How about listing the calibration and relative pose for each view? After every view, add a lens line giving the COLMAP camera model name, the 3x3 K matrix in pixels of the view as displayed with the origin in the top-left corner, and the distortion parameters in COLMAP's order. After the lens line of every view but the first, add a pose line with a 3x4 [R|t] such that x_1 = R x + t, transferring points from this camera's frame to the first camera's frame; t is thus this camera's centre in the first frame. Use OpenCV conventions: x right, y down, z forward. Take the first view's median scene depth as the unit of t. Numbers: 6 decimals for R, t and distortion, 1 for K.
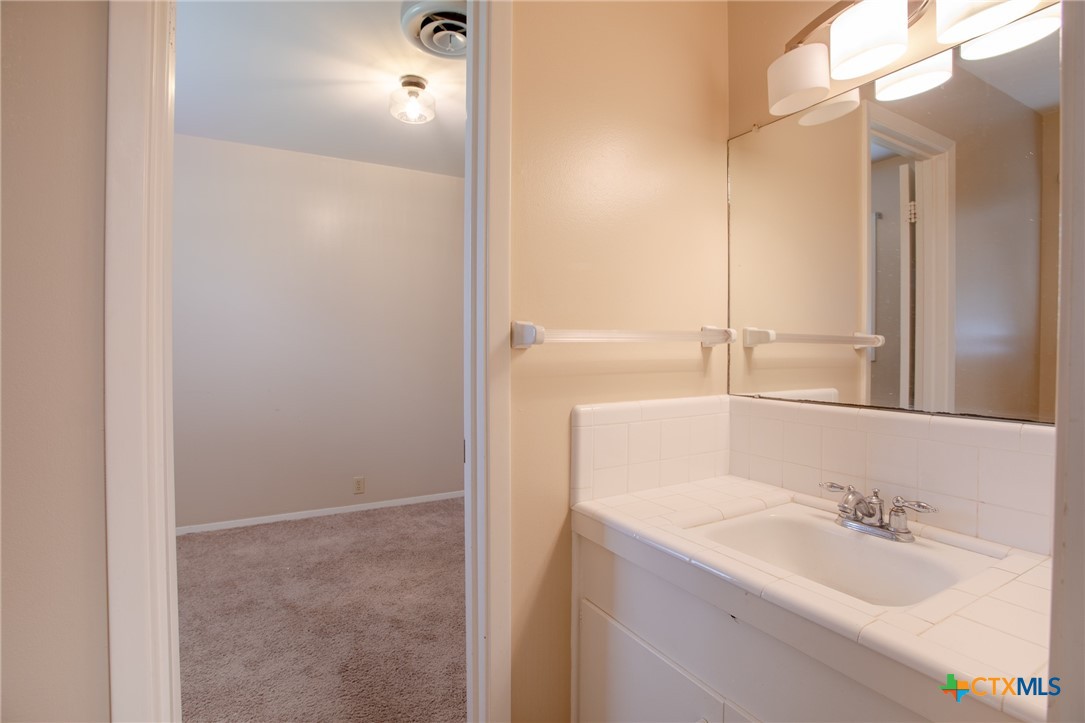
lens RADIAL K [[526.5, 0, 539.7], [0, 526.5, 366.1], [0, 0, 1]] dist [-0.038774, 0.008148]
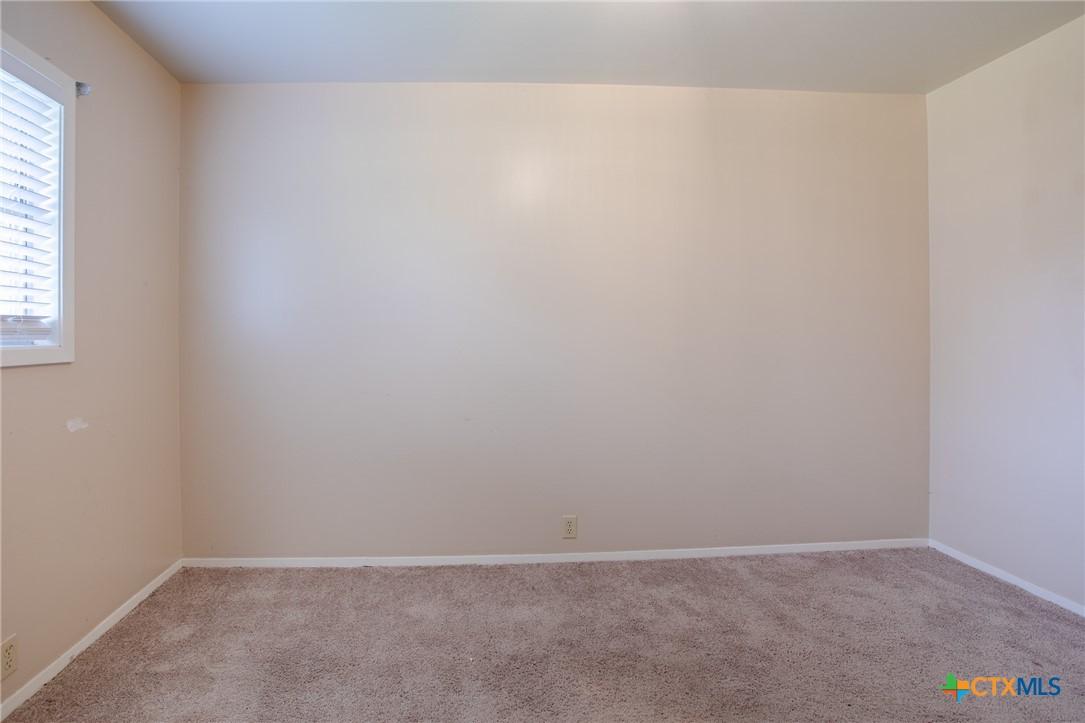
lens RADIAL K [[526.5, 0, 542.2], [0, 526.5, 357.0], [0, 0, 1]] dist [-0.038774, 0.008148]
pose [[0.932559, 0.008826, -0.360911, -0.137576], [-0.006695, 0.999952, 0.007153, -0.009741], [0.360956, -0.004255, 0.932573, 0.354163]]
